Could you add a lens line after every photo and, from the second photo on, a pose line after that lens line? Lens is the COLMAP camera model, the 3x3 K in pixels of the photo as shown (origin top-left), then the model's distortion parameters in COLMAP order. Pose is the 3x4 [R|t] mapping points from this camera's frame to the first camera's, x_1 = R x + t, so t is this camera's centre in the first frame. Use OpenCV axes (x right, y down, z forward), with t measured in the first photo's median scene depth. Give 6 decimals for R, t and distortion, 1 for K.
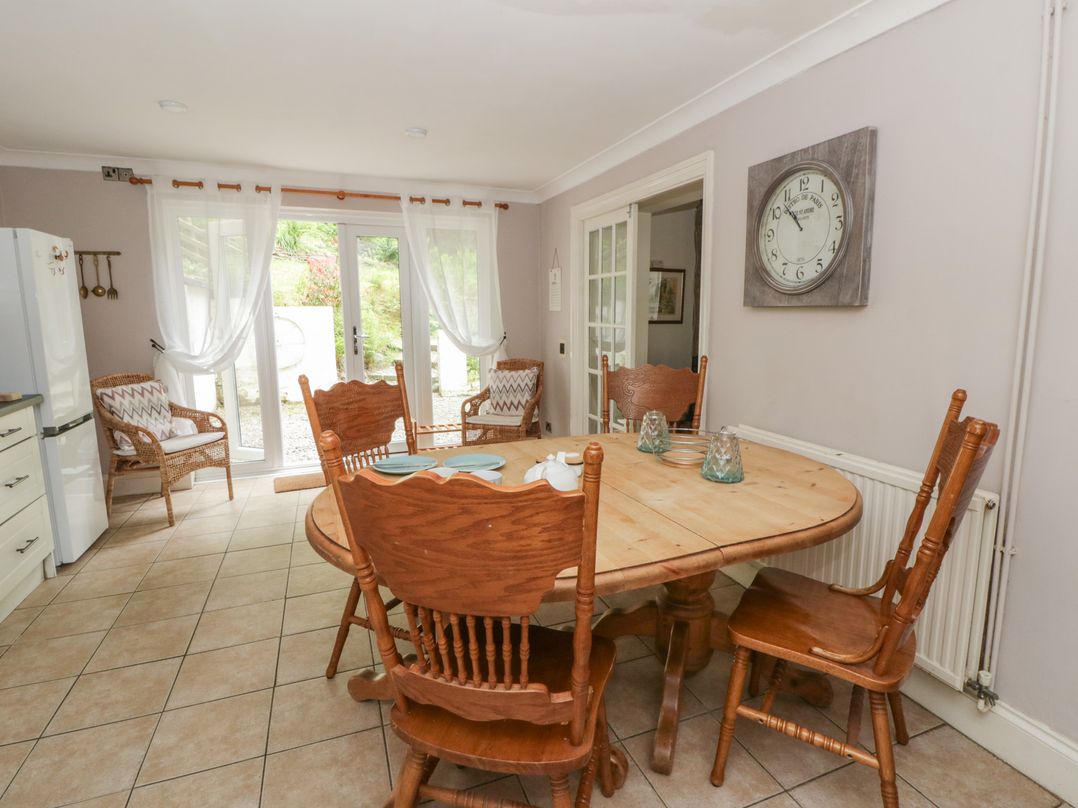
lens RADIAL K [[564.8, 0, 557.1], [0, 564.8, 390.8], [0, 0, 1]] dist [0.005095, -0.014088]
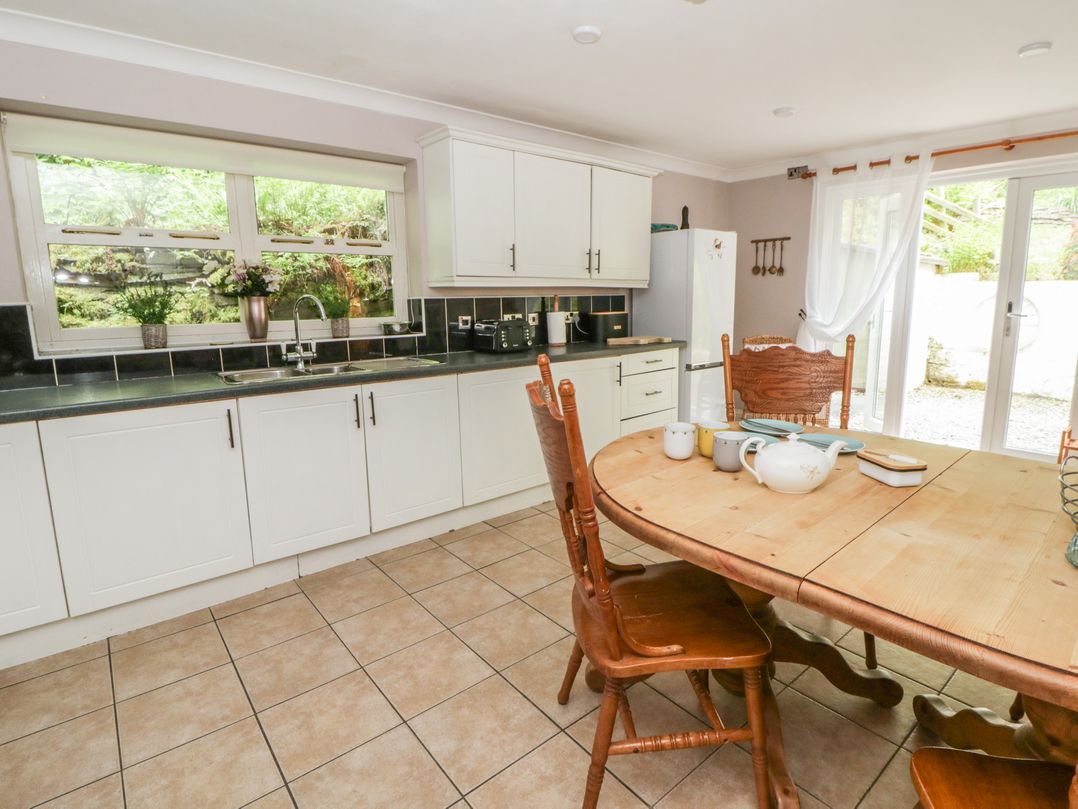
lens RADIAL K [[564.8, 0, 557.1], [0, 564.8, 391.3], [0, 0, 1]] dist [0.005095, -0.014088]
pose [[0.315180, 0.162780, -0.934967, 0.438425], [-0.127130, 0.983543, 0.128381, -0.013079], [0.940478, 0.078399, 0.330687, 0.216582]]
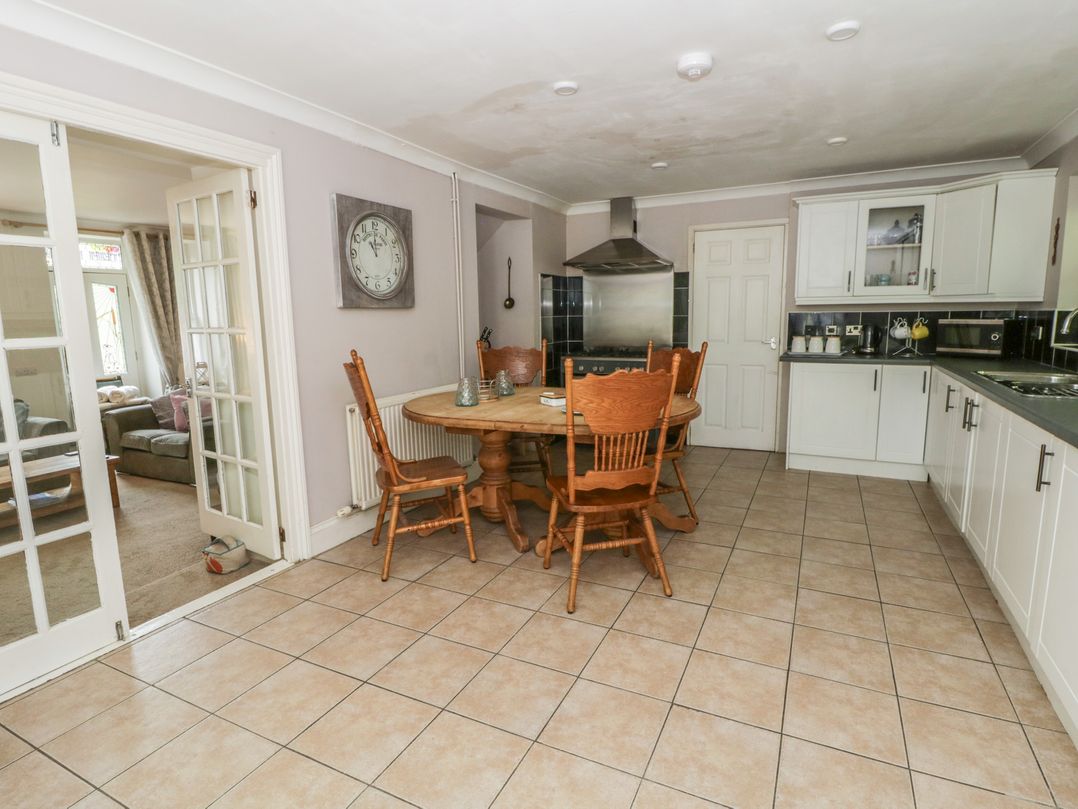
lens RADIAL K [[569.0, 0, 552.7], [0, 569.0, 406.3], [0, 0, 1]] dist [0.003484, -0.016363]
pose [[-0.675247, -0.102027, 0.730501, -0.911826], [0.124640, 0.960360, 0.249344, -0.200463], [-0.726984, 0.259419, -0.635764, 1.550897]]
